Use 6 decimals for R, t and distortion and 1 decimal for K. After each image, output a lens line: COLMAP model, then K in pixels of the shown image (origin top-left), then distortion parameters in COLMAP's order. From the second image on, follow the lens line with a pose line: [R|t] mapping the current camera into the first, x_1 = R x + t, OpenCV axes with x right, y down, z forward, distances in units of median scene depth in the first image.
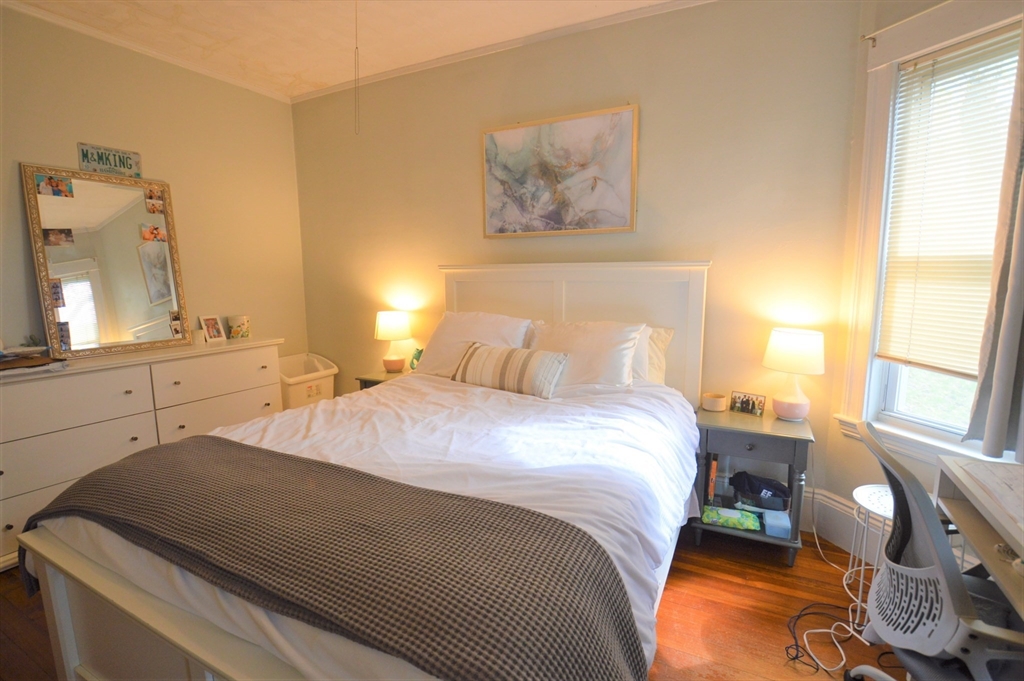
lens RADIAL K [[472.1, 0, 512.0], [0, 472.1, 340.5], [0, 0, 1]] dist [0.014047, -0.026946]
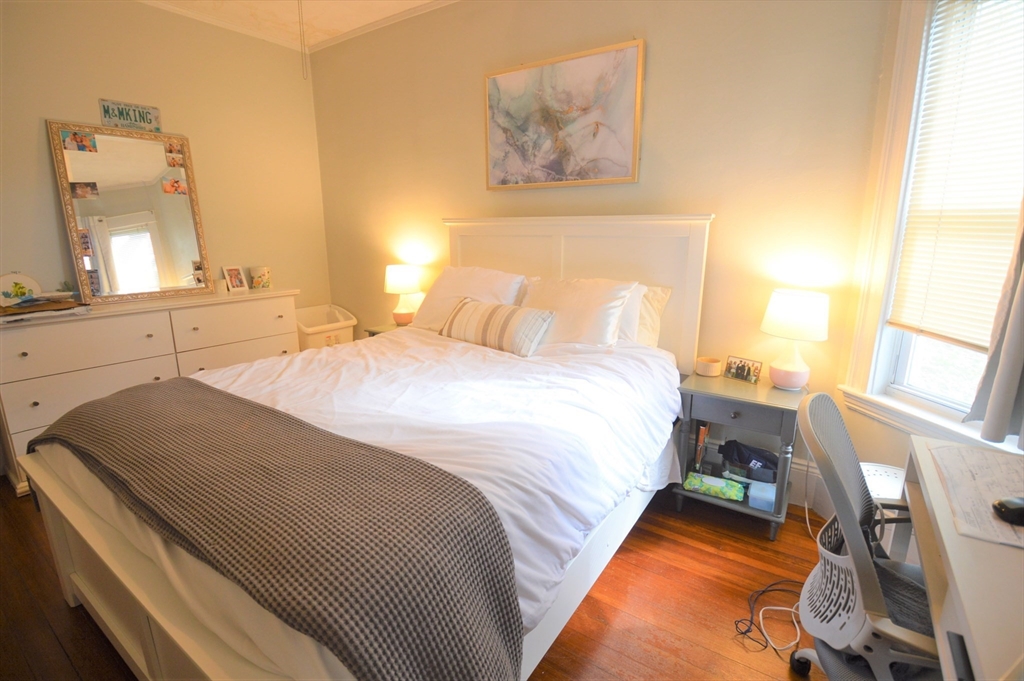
lens RADIAL K [[472.1, 0, 512.0], [0, 472.1, 340.5], [0, 0, 1]] dist [0.014047, -0.026946]
pose [[0.992492, 0.034561, -0.117326, 0.151286], [-0.023844, 0.995515, 0.091552, 0.001053], [0.119964, -0.088067, 0.988864, 0.023955]]
